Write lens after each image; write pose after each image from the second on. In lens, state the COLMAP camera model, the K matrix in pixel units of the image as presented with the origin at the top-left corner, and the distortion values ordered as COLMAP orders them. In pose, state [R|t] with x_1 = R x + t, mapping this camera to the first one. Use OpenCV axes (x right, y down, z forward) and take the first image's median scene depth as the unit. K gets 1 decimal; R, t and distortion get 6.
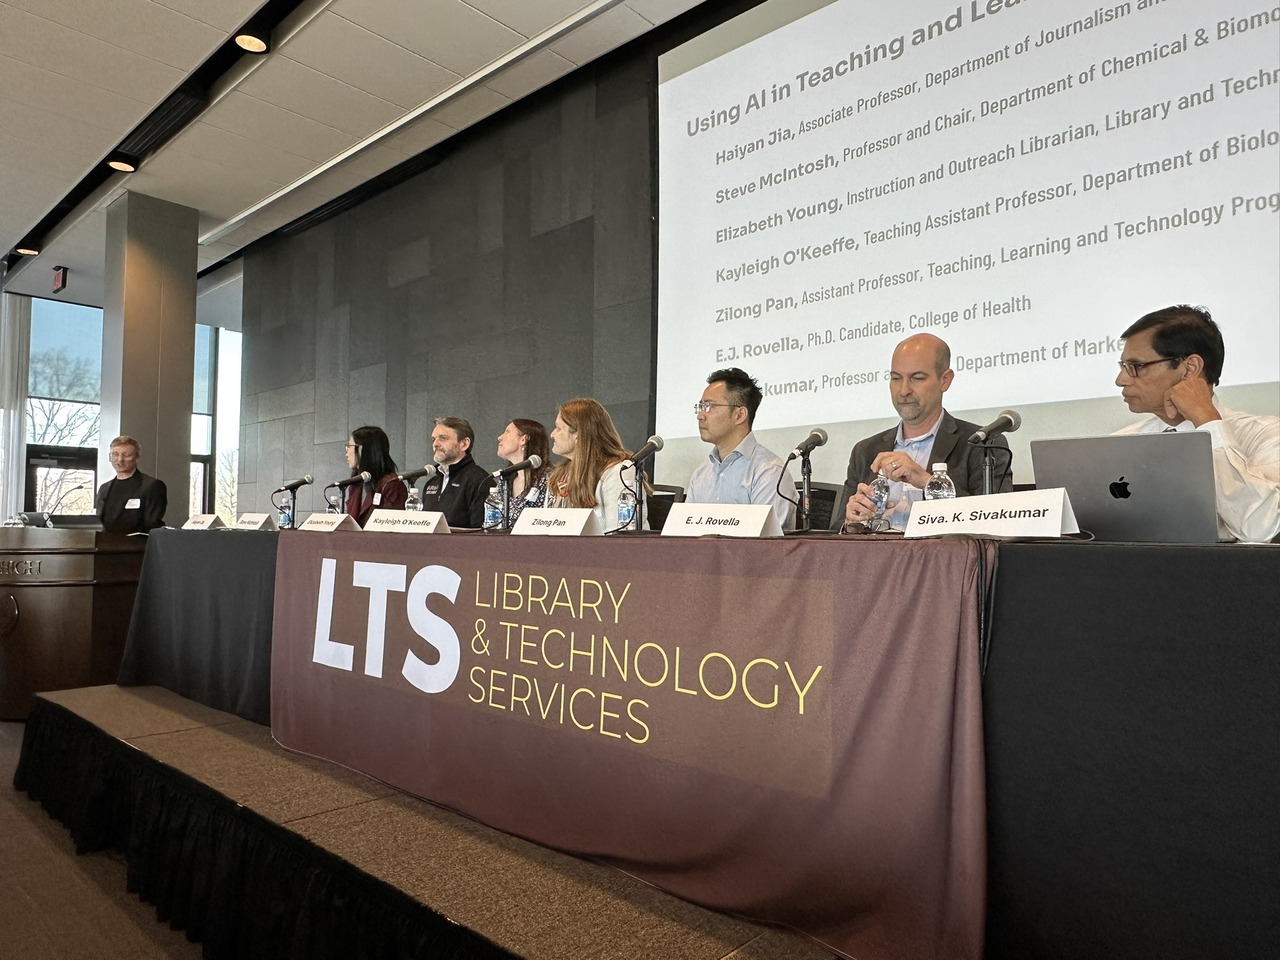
lens RADIAL K [[826.2, 0, 640.9], [0, 826.2, 493.0], [0, 0, 1]] dist [0.001684, -0.007518]
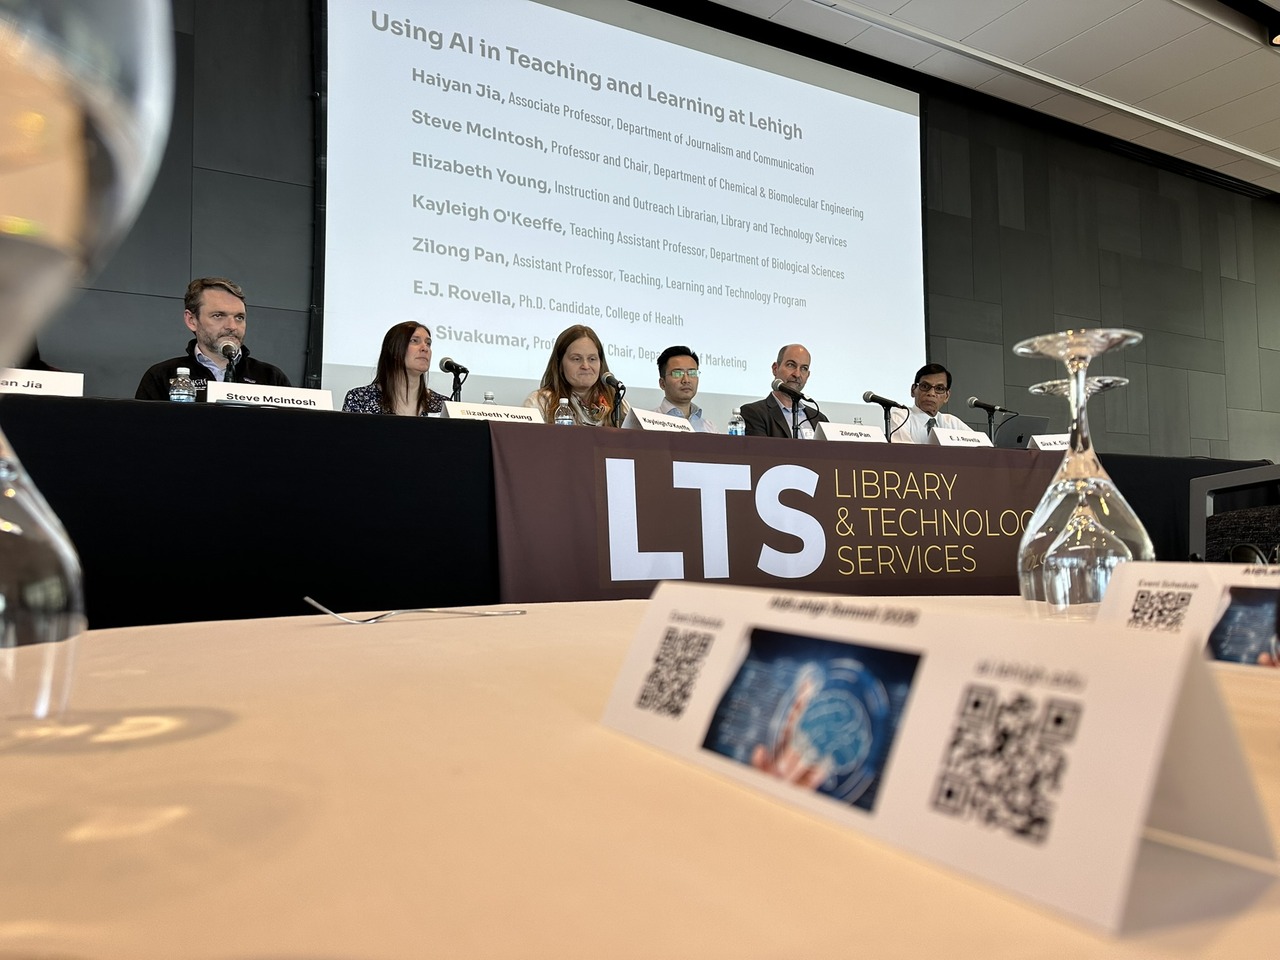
lens RADIAL K [[946.9, 0, 640.8], [0, 946.9, 475.6], [0, 0, 1]] dist [0.045627, -0.015121]
pose [[0.294258, 0.059414, 0.953877, -1.603190], [-0.023112, 0.998216, -0.055046, 0.186582], [-0.955446, -0.005848, 0.295106, 0.856264]]
